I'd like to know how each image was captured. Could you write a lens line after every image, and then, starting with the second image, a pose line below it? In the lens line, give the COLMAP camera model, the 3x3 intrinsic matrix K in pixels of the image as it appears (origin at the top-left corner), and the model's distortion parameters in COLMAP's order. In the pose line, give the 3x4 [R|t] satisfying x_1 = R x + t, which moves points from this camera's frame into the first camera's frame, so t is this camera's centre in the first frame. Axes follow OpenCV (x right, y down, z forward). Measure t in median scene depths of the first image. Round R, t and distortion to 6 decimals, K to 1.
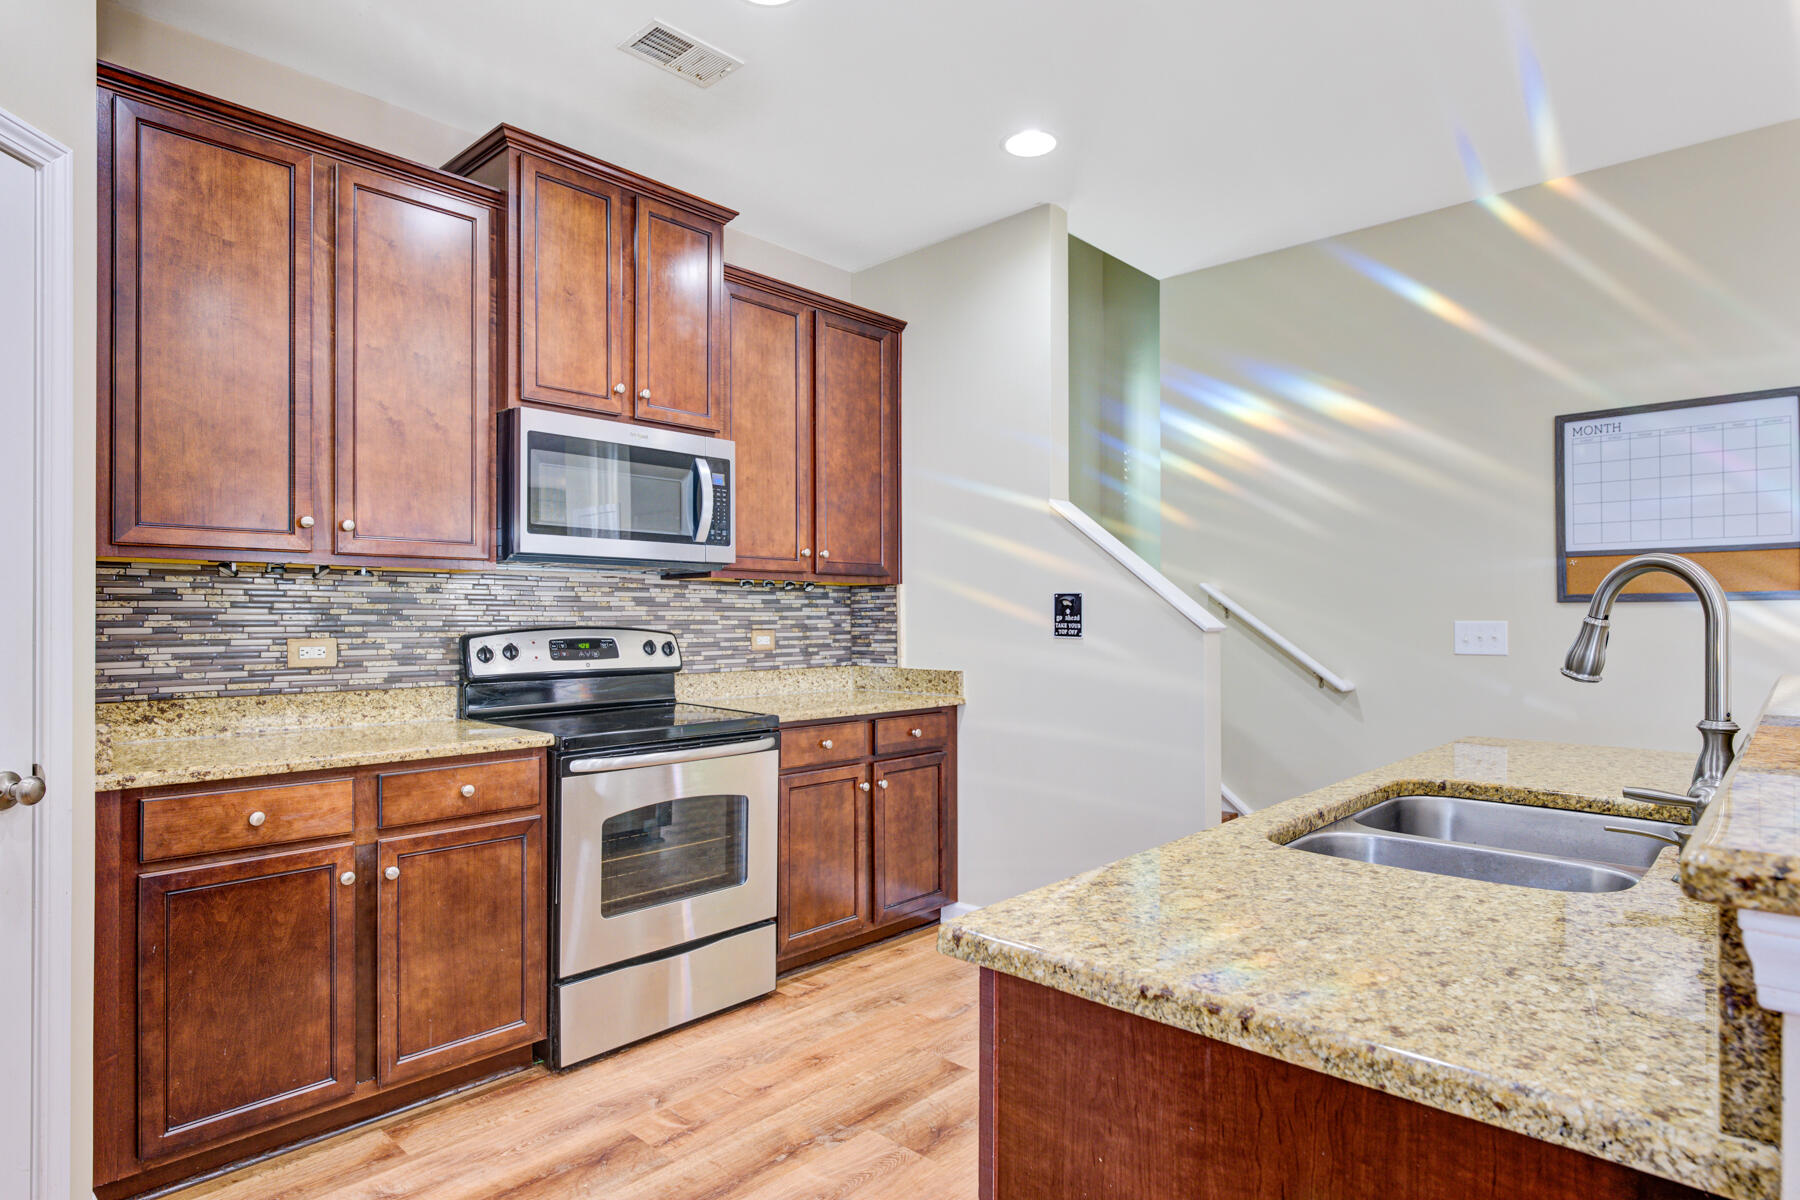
lens RADIAL K [[1017.9, 0, 900.0], [0, 1017.9, 600.0], [0, 0, 1]] dist [-0.003676, -0.001314]
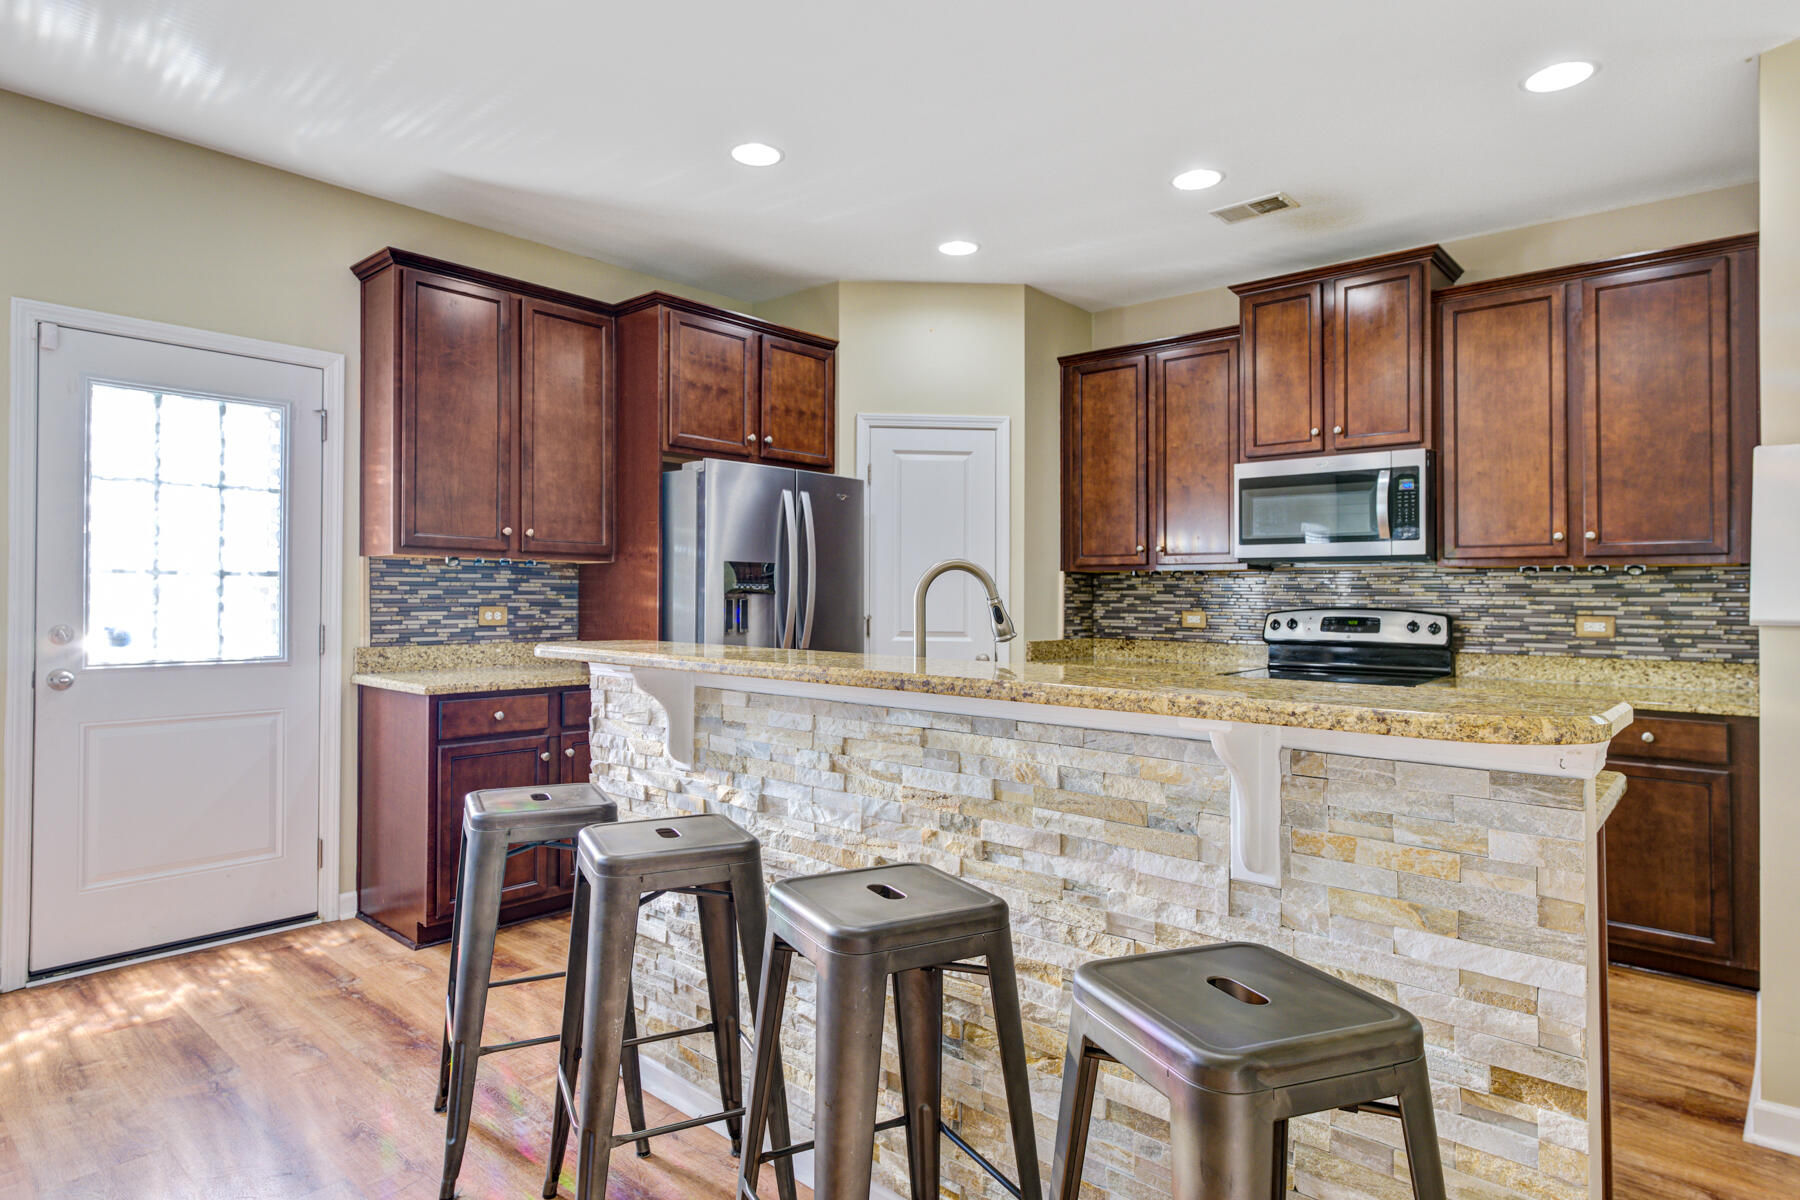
lens RADIAL K [[1007.2, 0, 900.6], [0, 1007.2, 576.8], [0, 0, 1]] dist [0.000908, -0.000020]
pose [[-0.001646, -0.018536, -0.999827, 1.073802], [0.008693, 0.999790, -0.018550, 0.005562], [0.999961, -0.008722, -0.001485, 0.452216]]
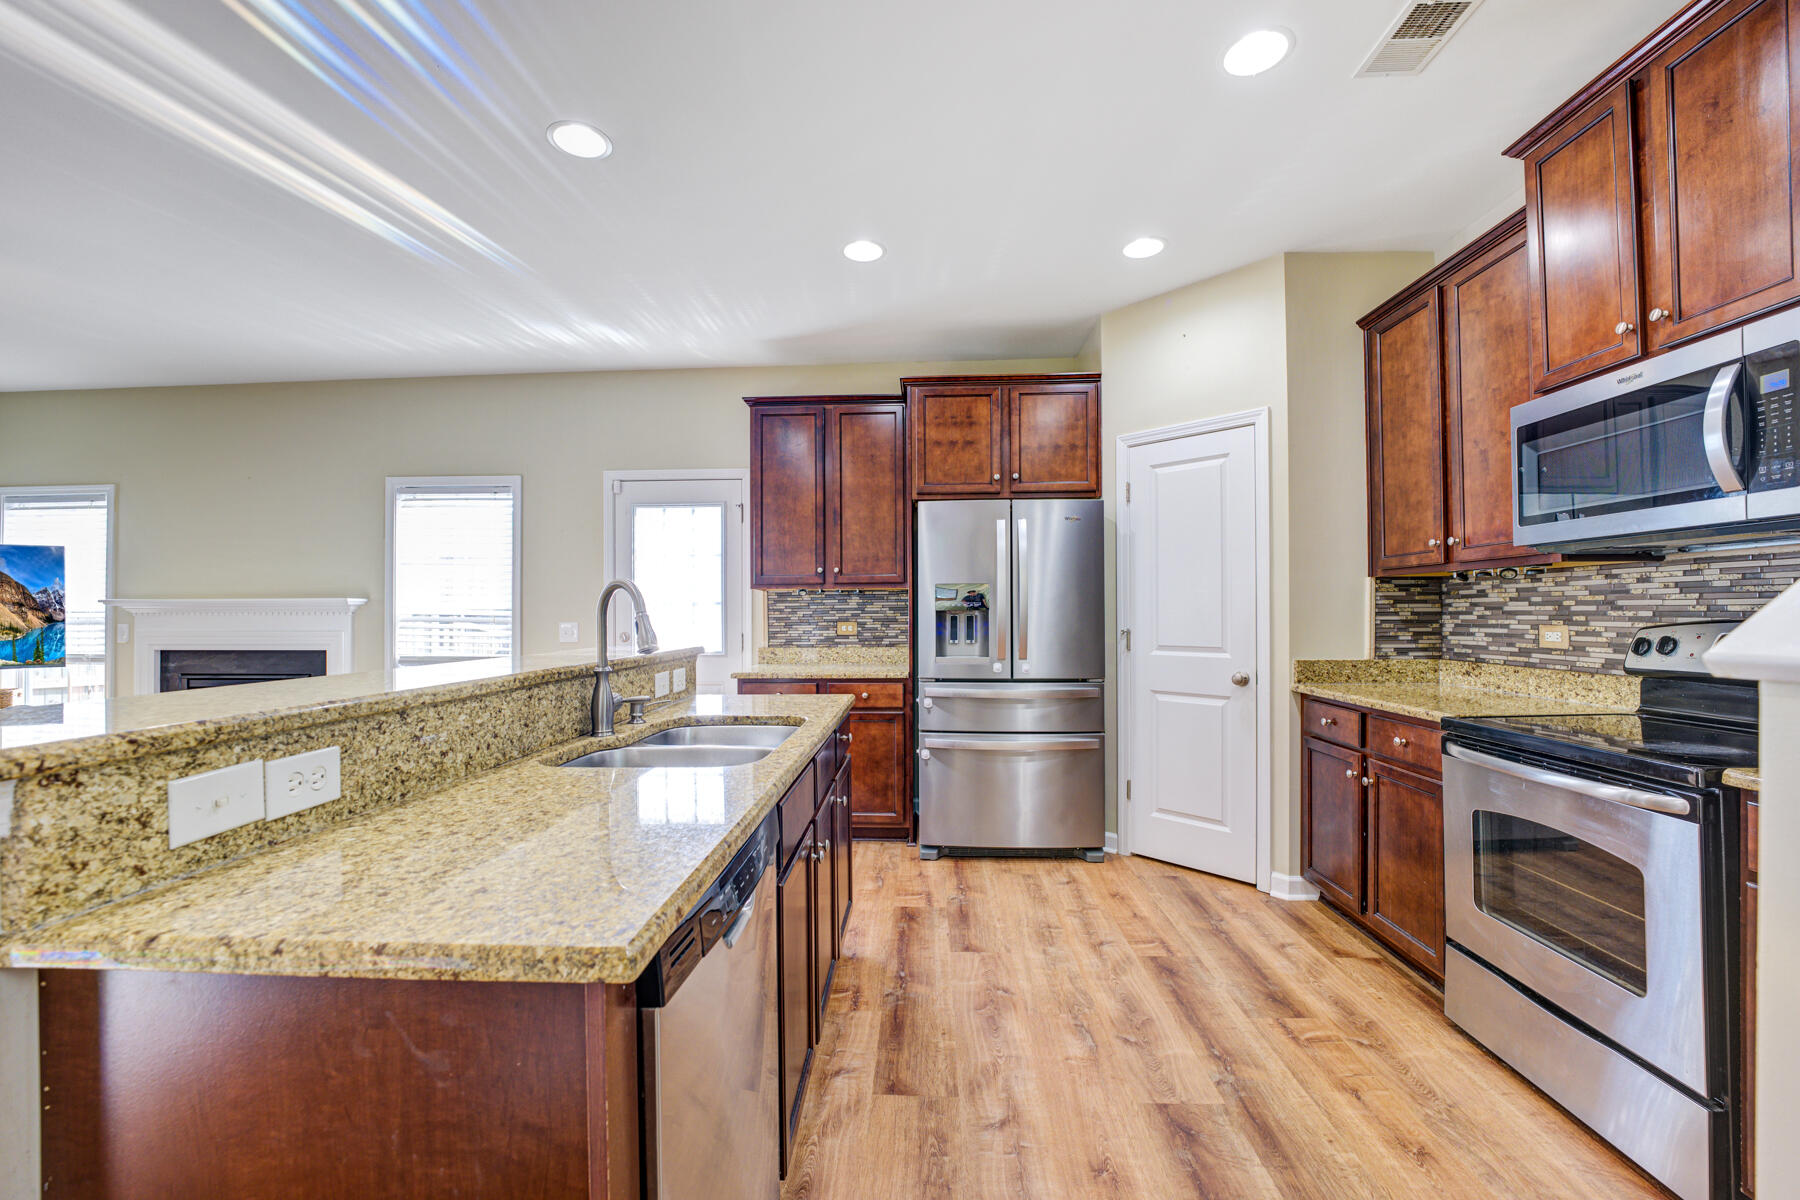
lens RADIAL K [[746.9, 0, 879.8], [0, 746.9, 606.3], [0, 0, 1]] dist [-0.023148, 0.000120]
pose [[-0.788591, 0.000395, -0.614918, 0.560640], [0.017566, 0.999606, -0.021885, 0.018333], [0.614667, -0.028060, -0.788287, 1.097439]]
